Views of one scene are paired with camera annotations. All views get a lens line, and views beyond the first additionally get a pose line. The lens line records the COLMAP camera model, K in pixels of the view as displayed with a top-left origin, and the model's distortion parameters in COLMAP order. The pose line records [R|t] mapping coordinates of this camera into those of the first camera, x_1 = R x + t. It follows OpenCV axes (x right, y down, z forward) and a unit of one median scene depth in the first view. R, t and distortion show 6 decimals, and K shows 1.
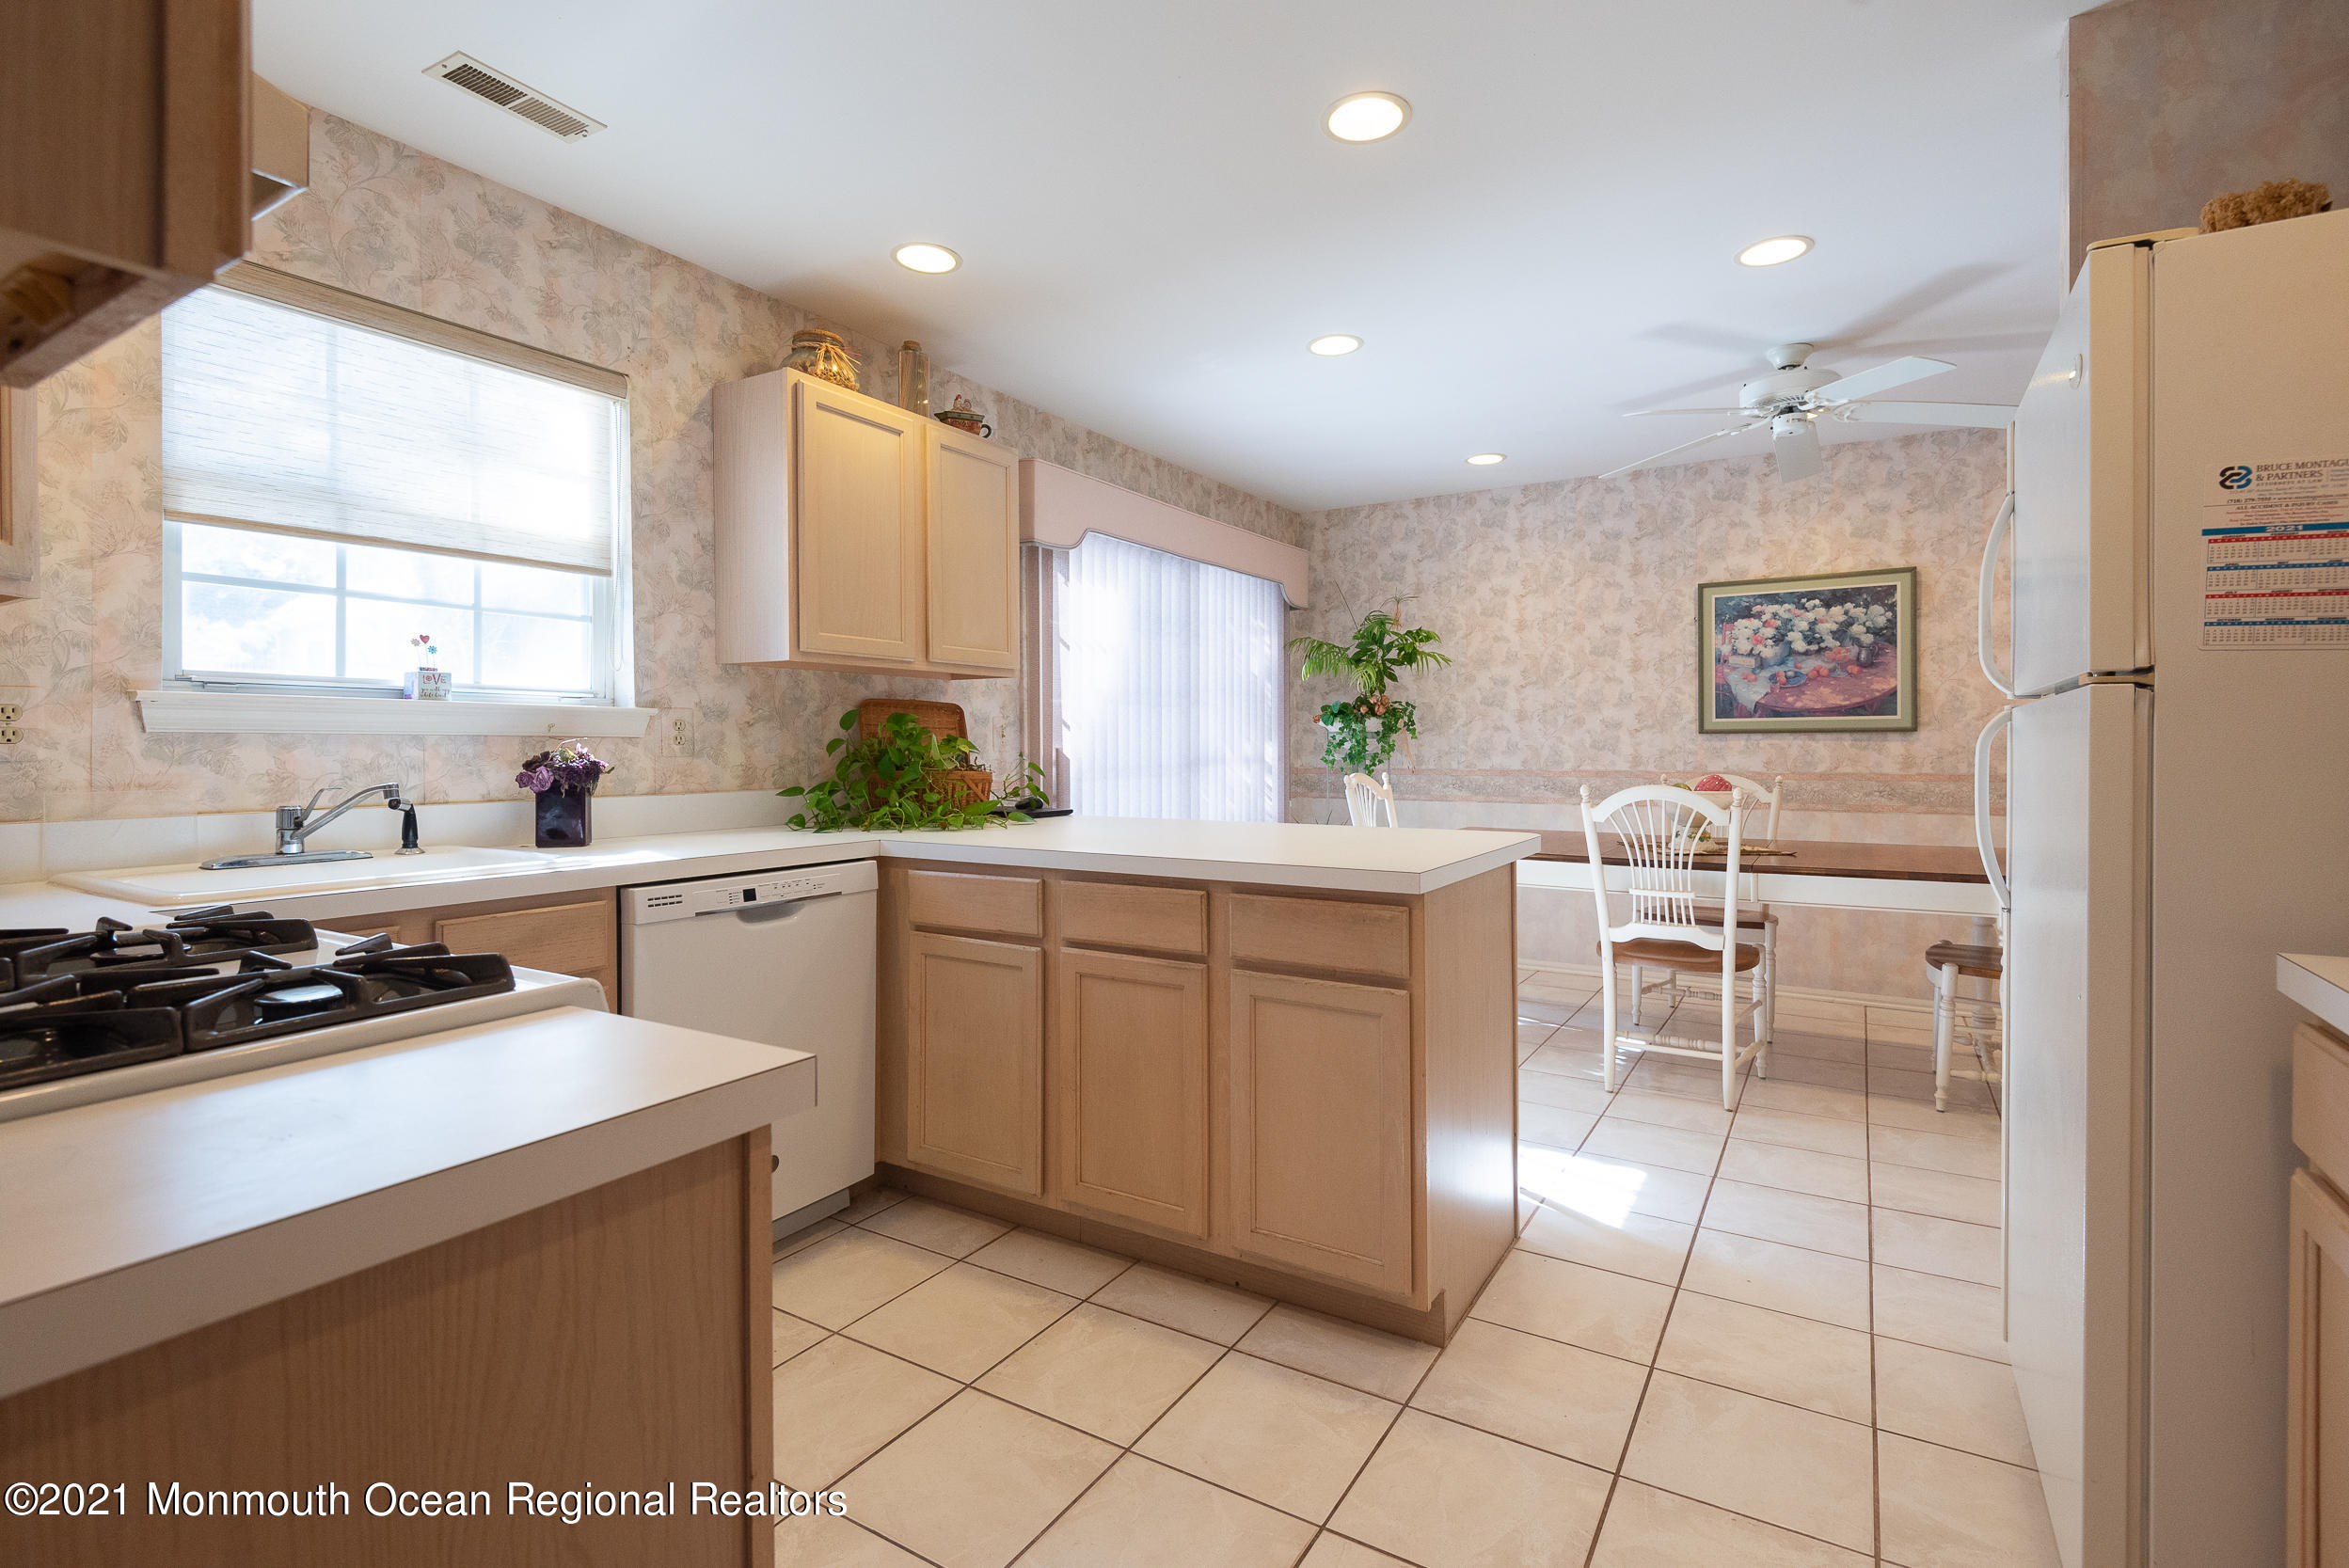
lens RADIAL K [[1096.3, 0, 1173.2], [0, 1096.3, 743.6], [0, 0, 1]] dist [-0.002456, -0.001765]
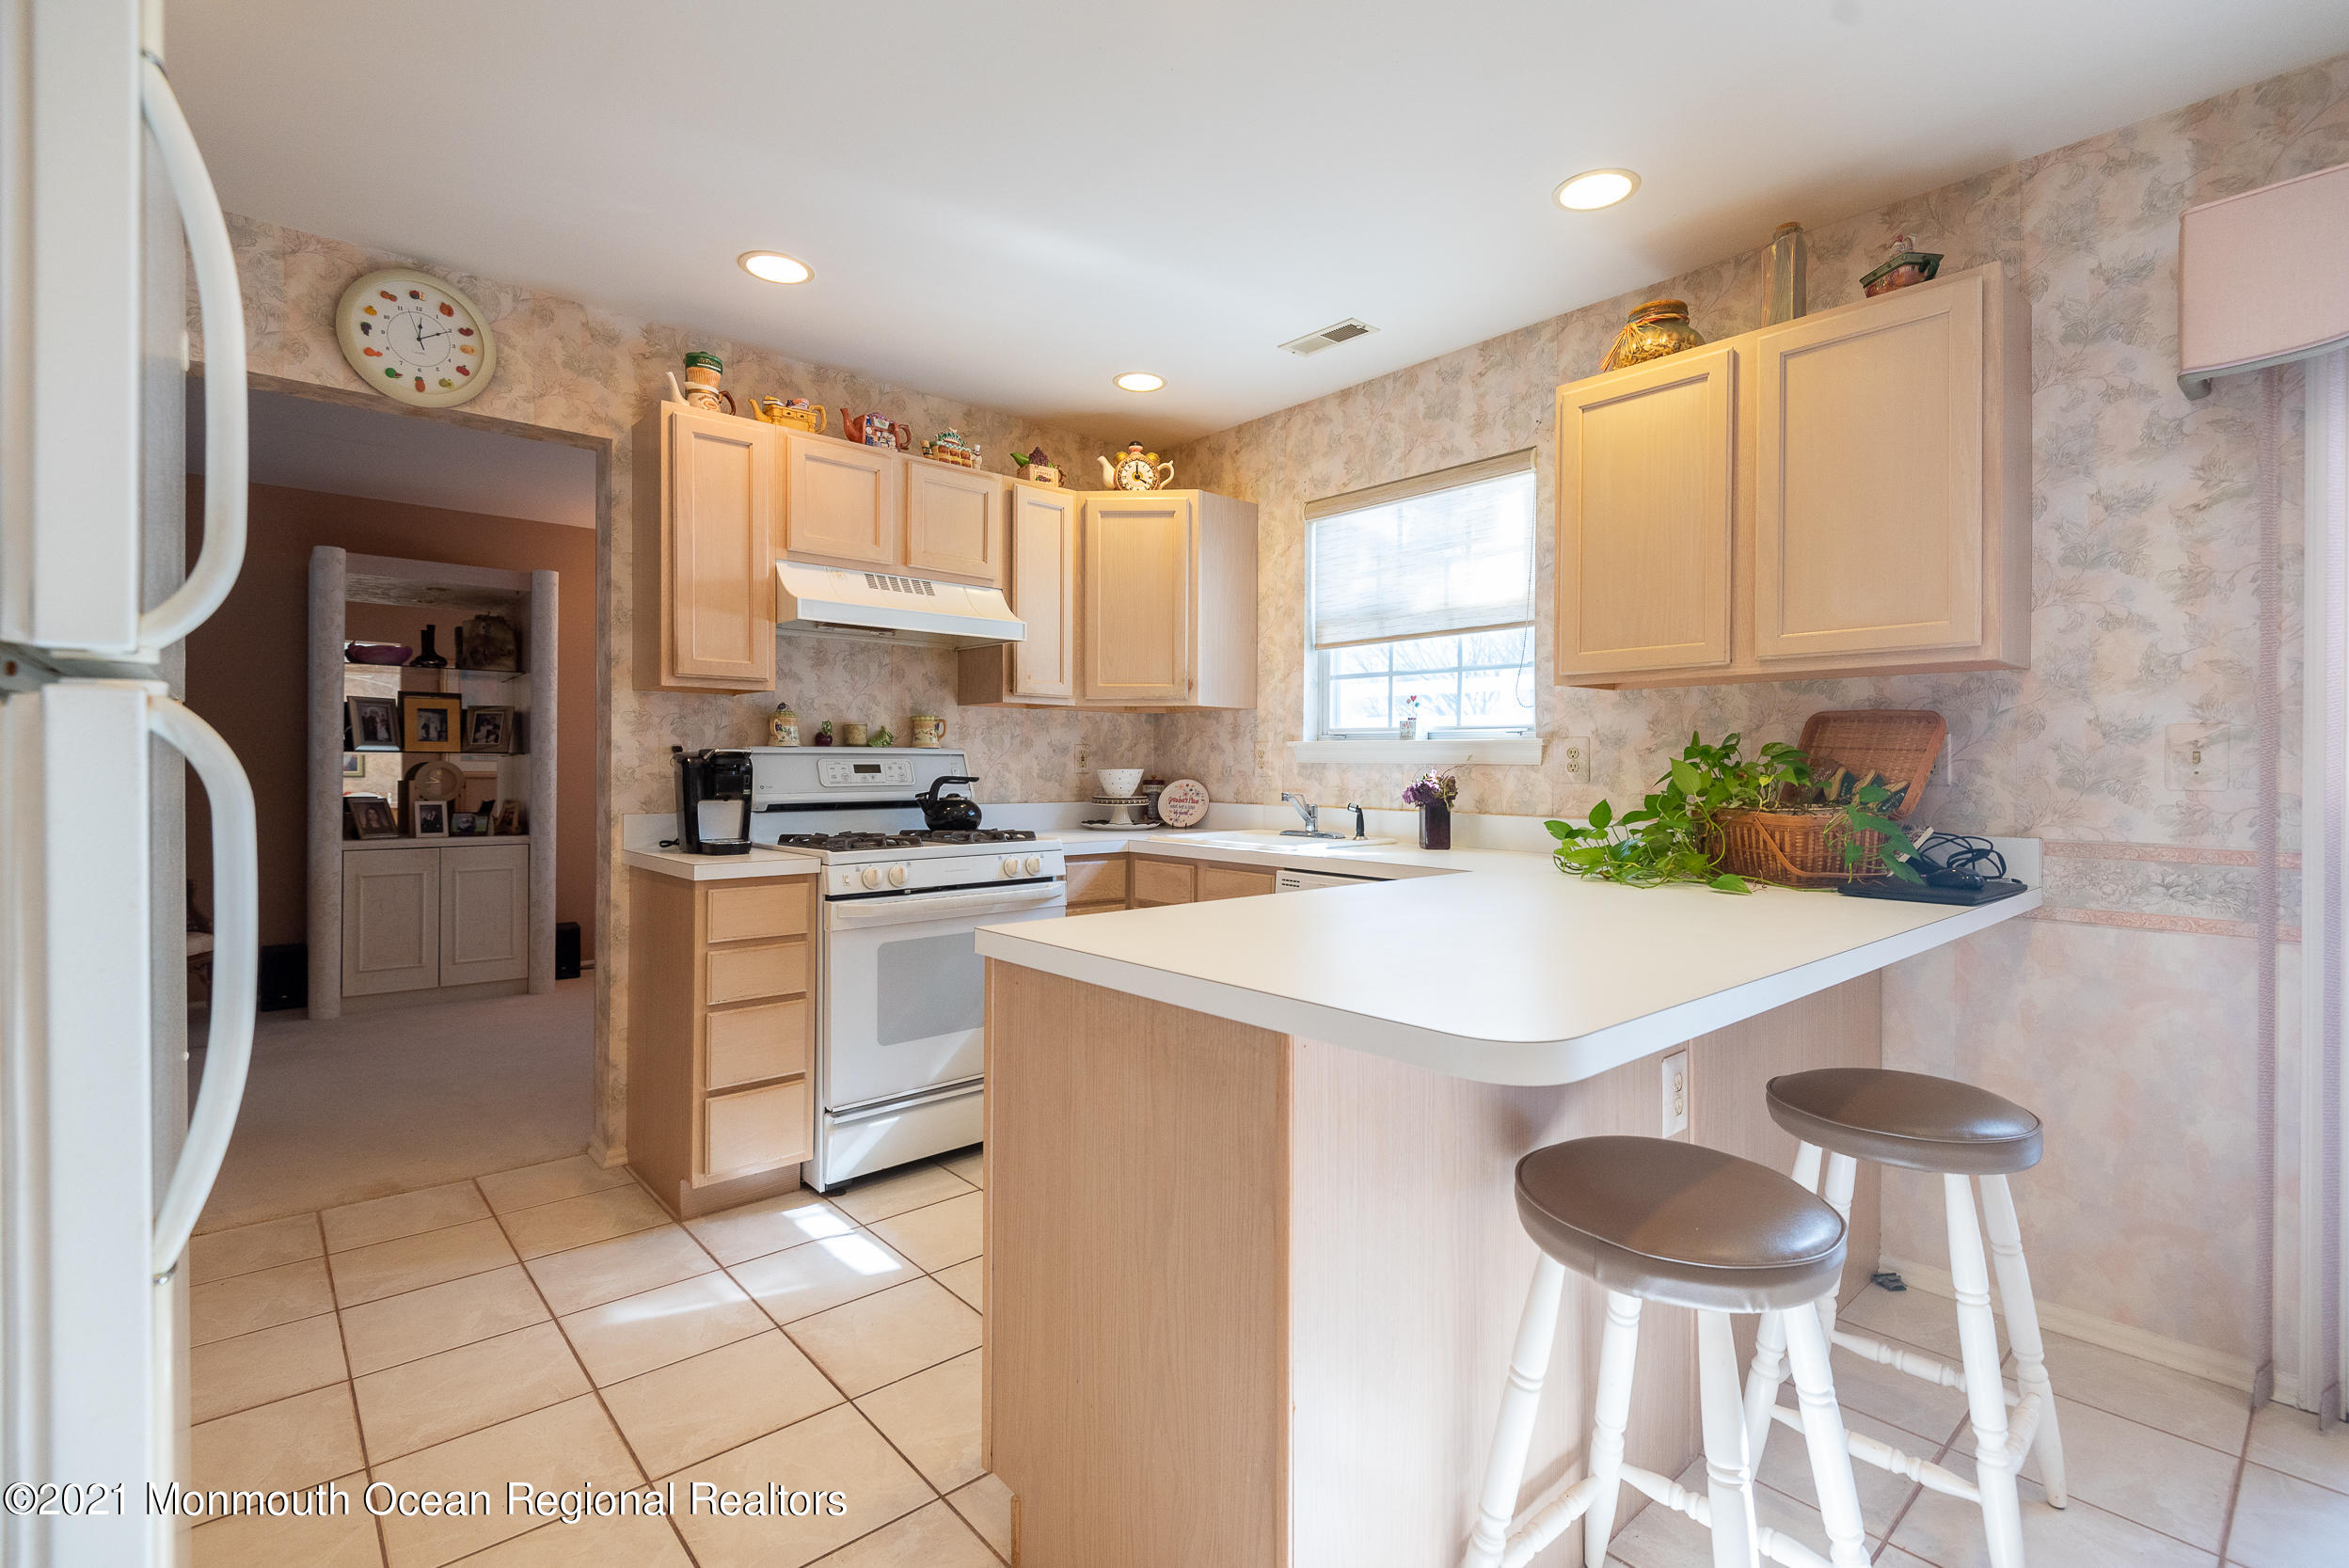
lens RADIAL K [[1059.5, 0, 1174.5], [0, 1059.5, 784.0], [0, 0, 1]] dist [-0.001582, -0.000580]
pose [[-0.300696, 0.012646, -0.953636, 0.668729], [-0.006341, 0.999863, 0.015258, -0.000236], [0.953699, 0.010635, -0.300575, 0.978960]]
